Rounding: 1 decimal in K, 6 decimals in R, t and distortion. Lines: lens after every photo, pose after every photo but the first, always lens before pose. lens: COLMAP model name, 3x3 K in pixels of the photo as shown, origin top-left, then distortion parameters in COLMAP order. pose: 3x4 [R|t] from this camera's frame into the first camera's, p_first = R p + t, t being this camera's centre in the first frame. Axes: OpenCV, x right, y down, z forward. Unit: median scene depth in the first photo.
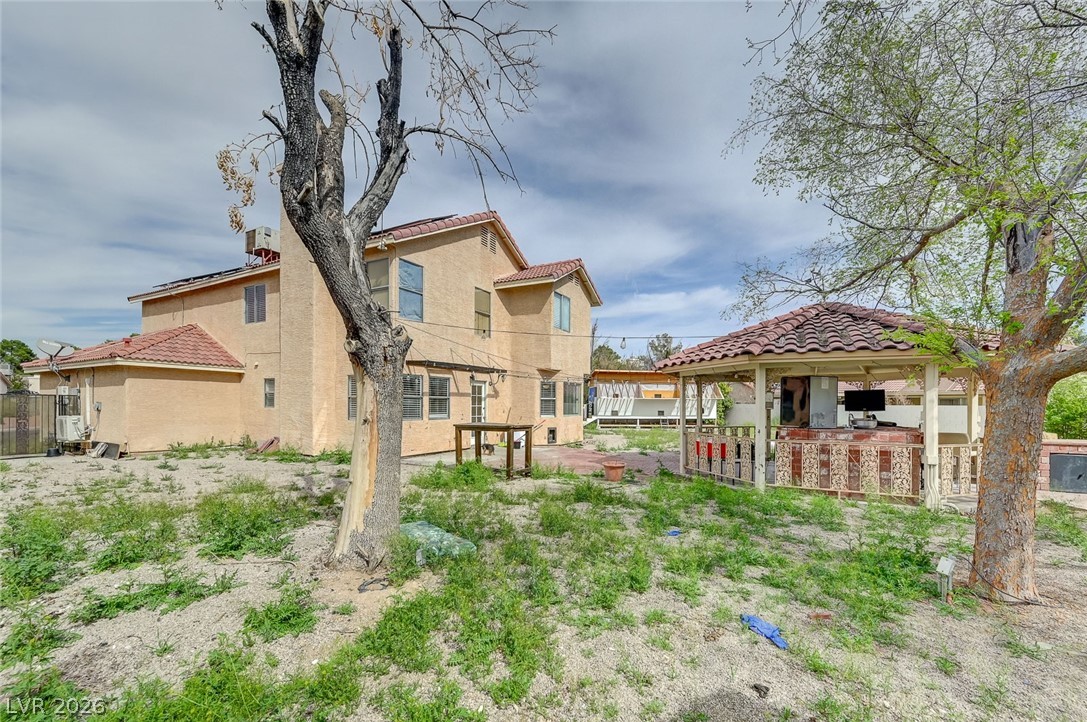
lens RADIAL K [[434.2, 0, 552.9], [0, 434.2, 402.8], [0, 0, 1]] dist [-0.005481, 0.001256]
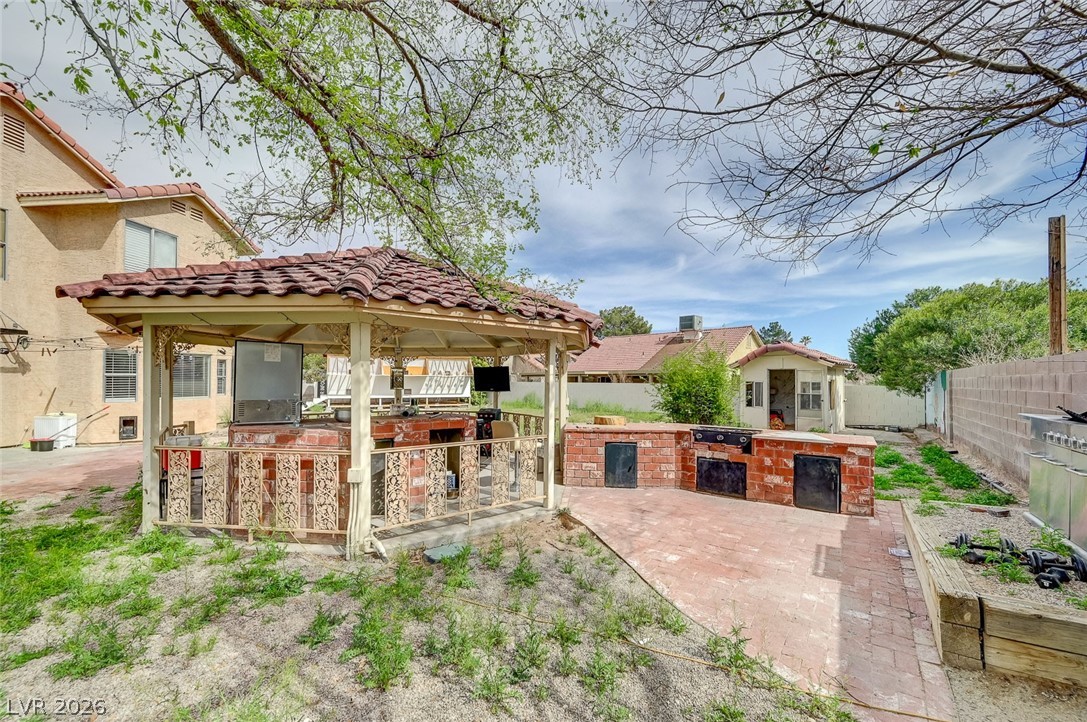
lens RADIAL K [[434.2, 0, 546.7], [0, 434.2, 372.5], [0, 0, 1]] dist [-0.005481, 0.001256]
pose [[0.936007, 0.005588, 0.351938, 0.381958], [-0.000381, 0.999889, -0.014864, -0.003644], [-0.351982, 0.013779, 0.935905, 0.125966]]
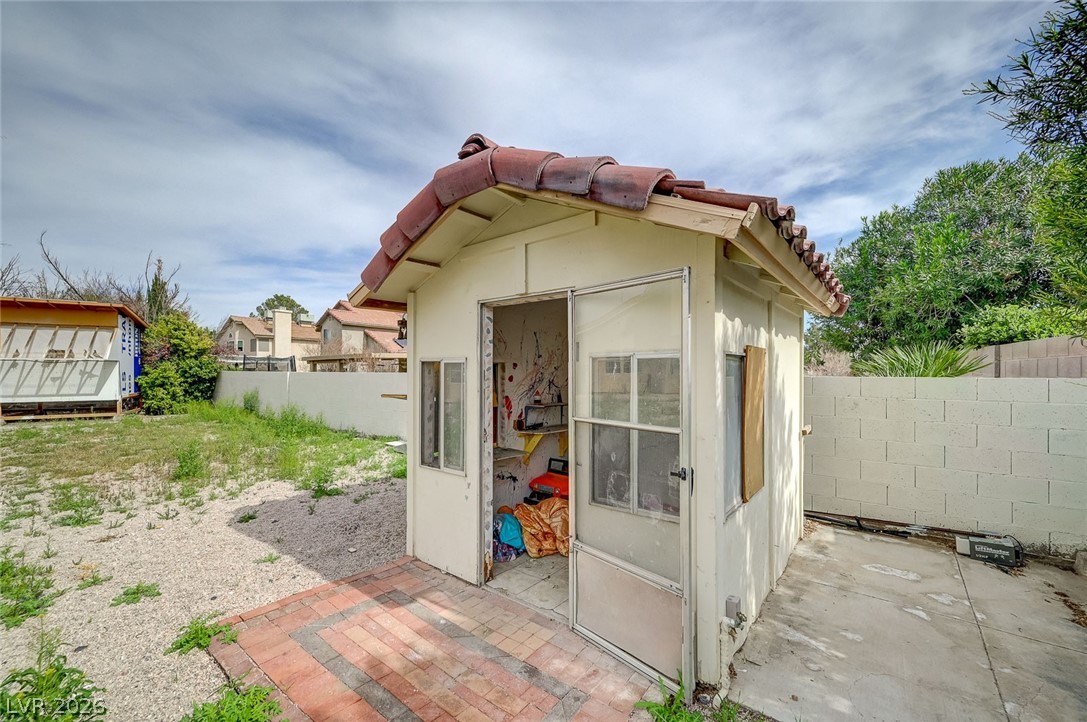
lens RADIAL K [[434.2, 0, 545.1], [0, 434.2, 376.1], [0, 0, 1]] dist [-0.005481, 0.001256]
pose [[0.902806, -0.008548, 0.429962, 1.158789], [0.002297, 0.999884, 0.015057, 0.007241], [-0.430041, -0.012606, 0.902721, 0.677560]]
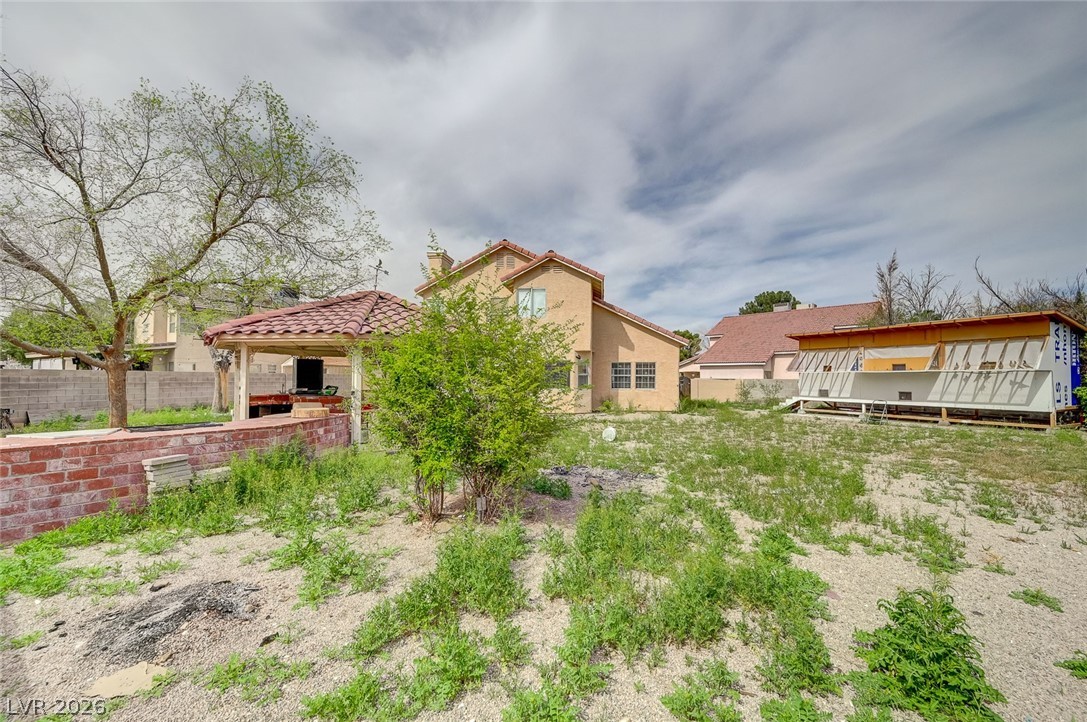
lens RADIAL K [[434.2, 0, 541.8], [0, 434.2, 366.1], [0, 0, 1]] dist [-0.005481, 0.001256]
pose [[0.345021, -0.030897, -0.938086, 1.200130], [-0.001164, 0.999443, -0.033346, 0.007743], [0.938594, 0.012597, 0.344792, 0.633089]]
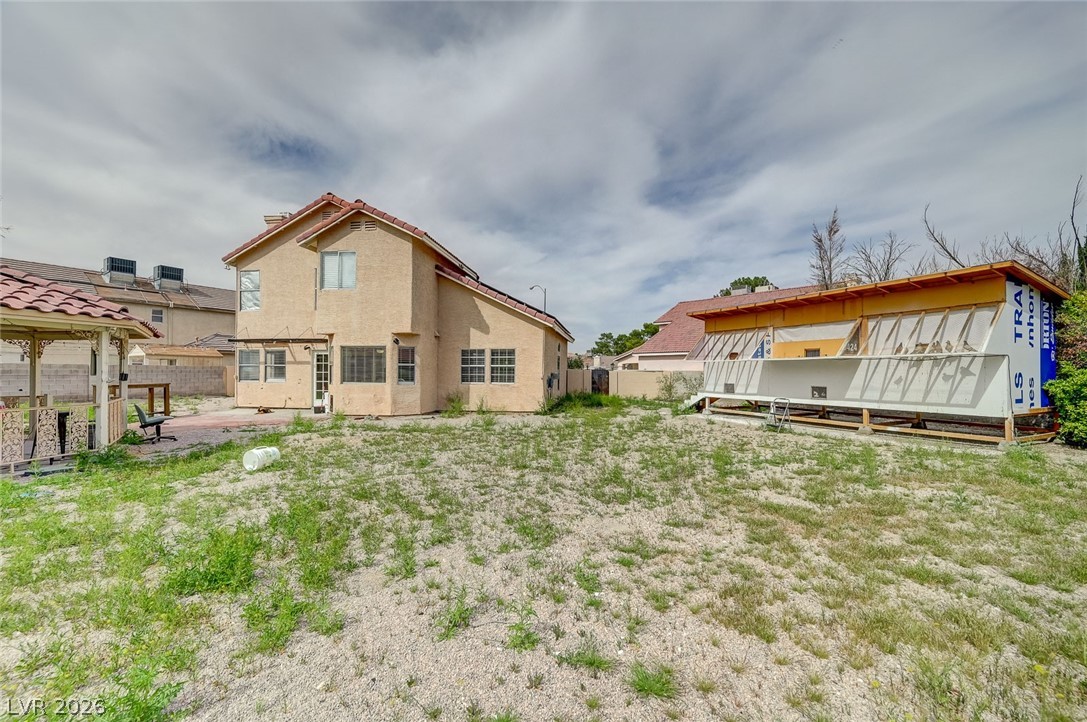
lens RADIAL K [[434.2, 0, 550.8], [0, 434.2, 368.7], [0, 0, 1]] dist [-0.005481, 0.001256]
pose [[0.327464, -0.015789, -0.944732, 1.076550], [-0.001897, 0.999847, -0.017367, 0.016661], [0.944862, 0.007480, 0.327384, 1.161979]]
